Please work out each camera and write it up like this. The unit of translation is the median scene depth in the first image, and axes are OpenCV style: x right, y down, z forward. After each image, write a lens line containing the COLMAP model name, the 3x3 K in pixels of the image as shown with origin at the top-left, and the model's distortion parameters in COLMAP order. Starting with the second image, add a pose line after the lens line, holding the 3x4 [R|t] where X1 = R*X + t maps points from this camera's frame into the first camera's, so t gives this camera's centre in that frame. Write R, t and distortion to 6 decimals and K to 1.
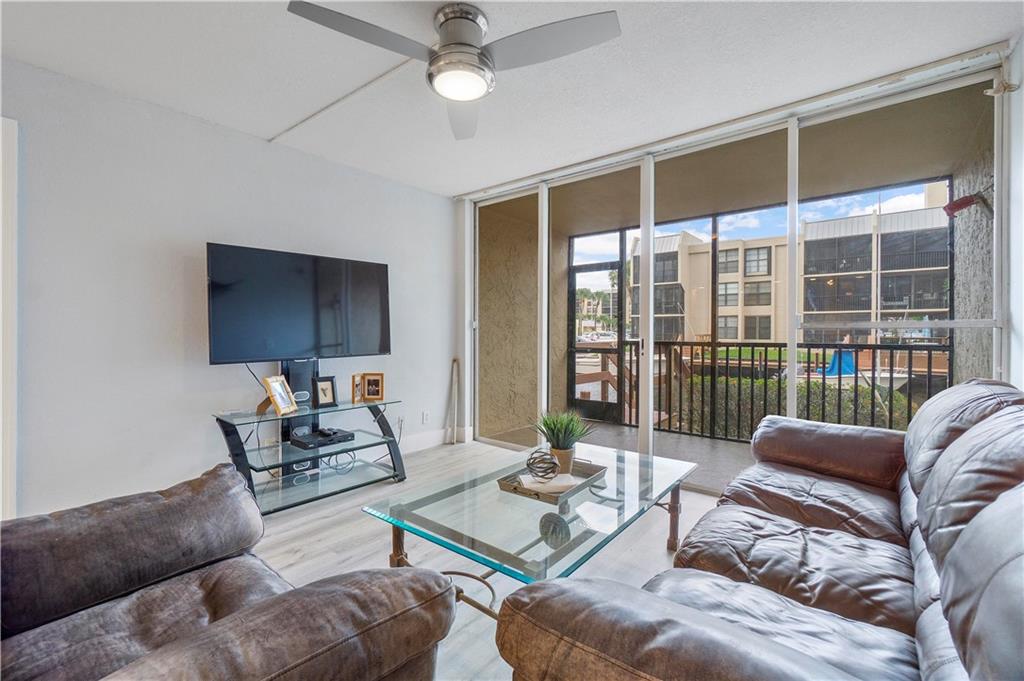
lens RADIAL K [[443.1, 0, 505.0], [0, 443.1, 335.4], [0, 0, 1]] dist [-0.002261, 0.000121]
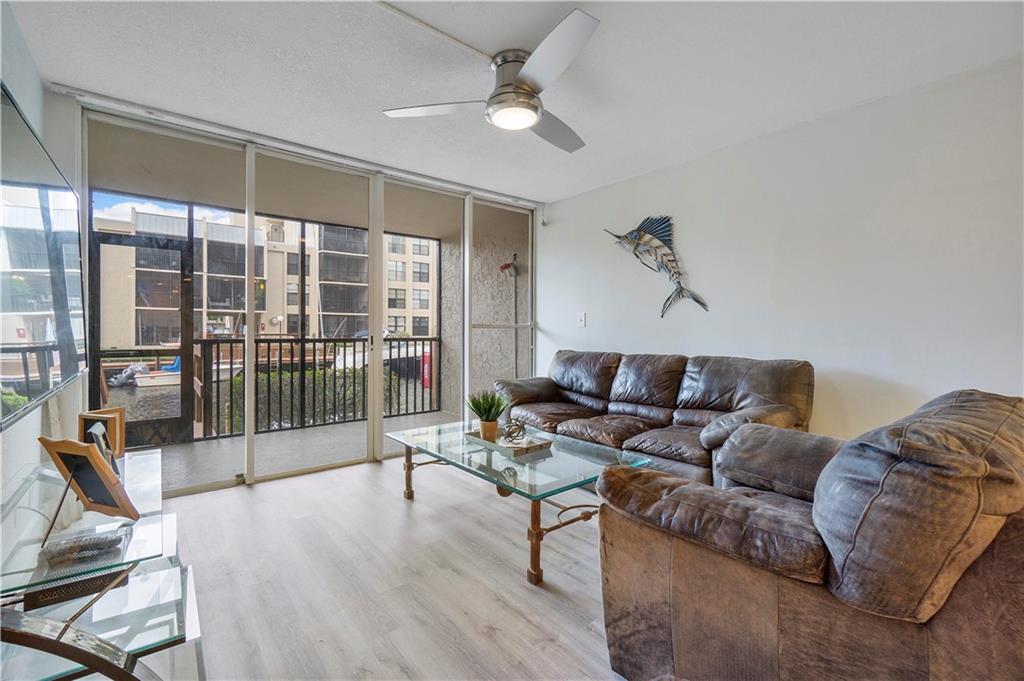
lens RADIAL K [[443.1, 0, 505.0], [0, 443.1, 335.4], [0, 0, 1]] dist [-0.002261, 0.000121]
pose [[0.208070, -0.007020, 0.978089, -0.070340], [-0.000057, 0.999974, 0.007189, -0.000107], [-0.978114, -0.001552, 0.208064, 0.043927]]
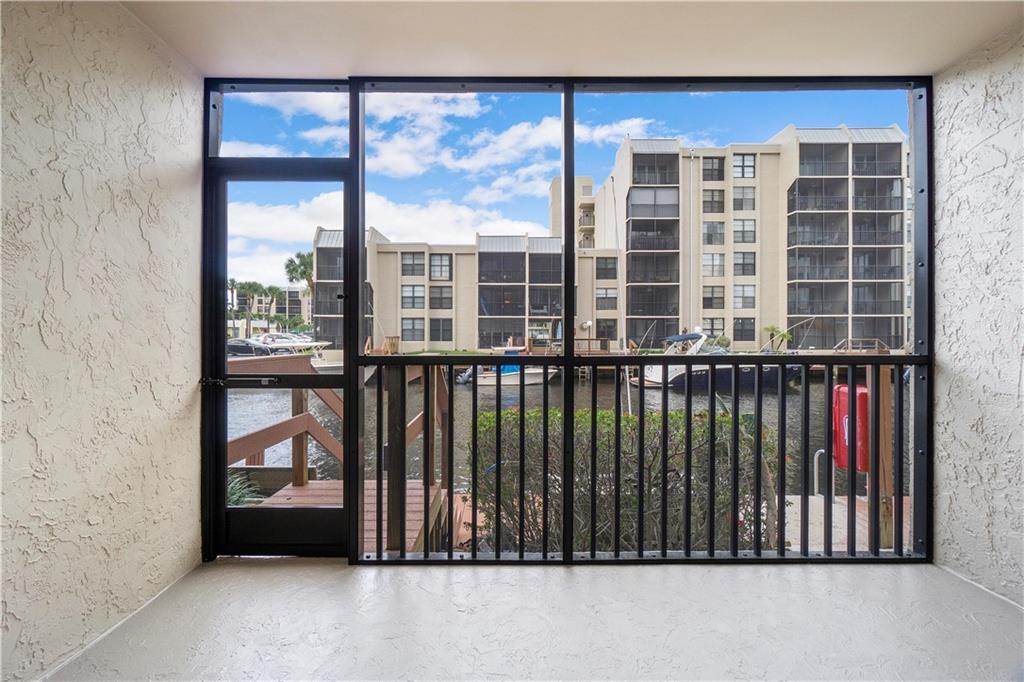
lens RADIAL K [[443.1, 0, 505.0], [0, 443.1, 335.9], [0, 0, 1]] dist [-0.002261, 0.000121]
pose [[0.769468, -0.000718, 0.638685, 0.018762], [0.002911, 0.999993, -0.002383, -0.000759], [-0.638679, 0.003692, 0.769465, 0.101445]]
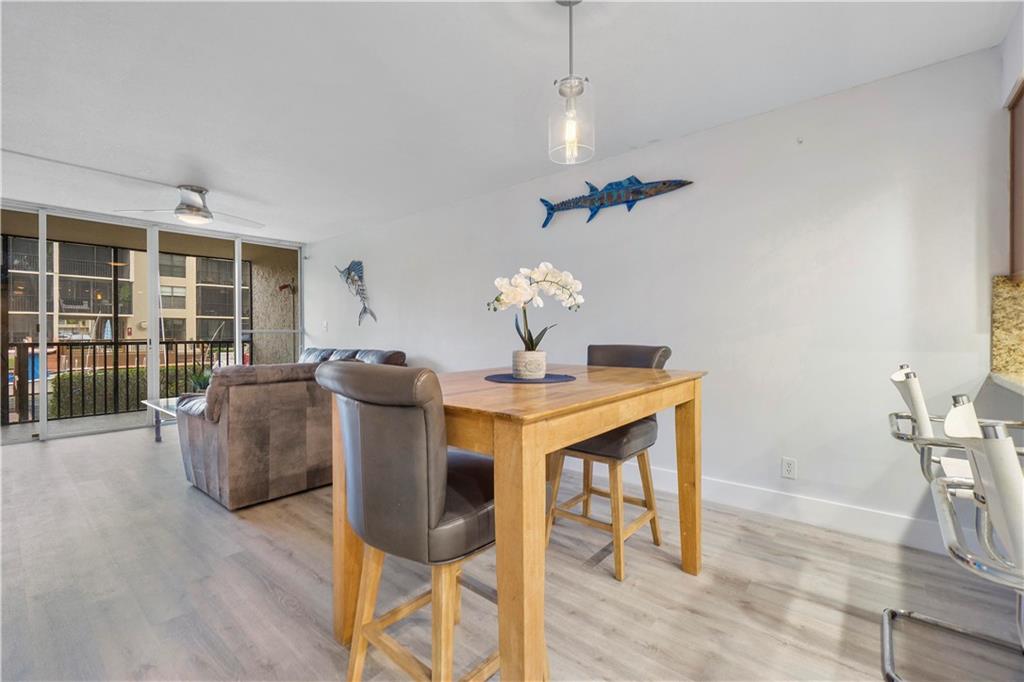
lens RADIAL K [[437.8, 0, 502.0], [0, 437.8, 338.3], [0, 0, 1]] dist [-0.001524, 0.000044]
pose [[0.020651, -0.007662, 0.999757, -0.122632], [0.006130, 0.999953, 0.007536, 0.000245], [-0.999768, 0.005972, 0.020696, -0.029363]]
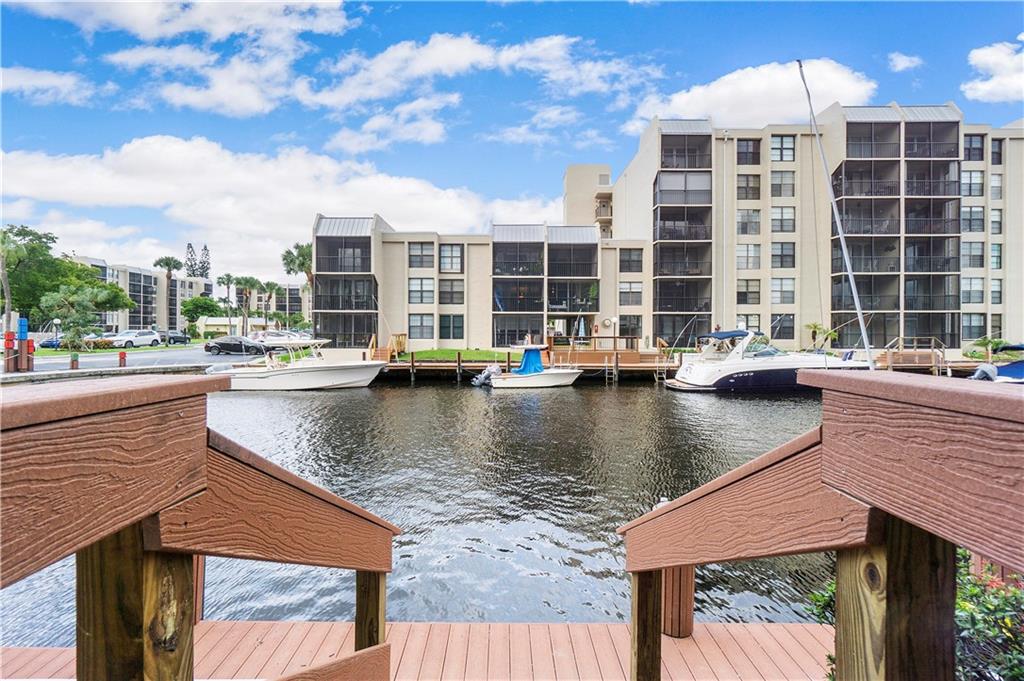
lens RADIAL K [[447.8, 0, 508.5], [0, 447.8, 335.6], [0, 0, 1]] dist [-0.002457, -0.000204]
pose [[0.769090, -0.001872, 0.639138, 0.045752], [0.001937, 0.999998, 0.000599, 0.000960], [-0.639138, 0.000777, 0.769092, 0.179503]]
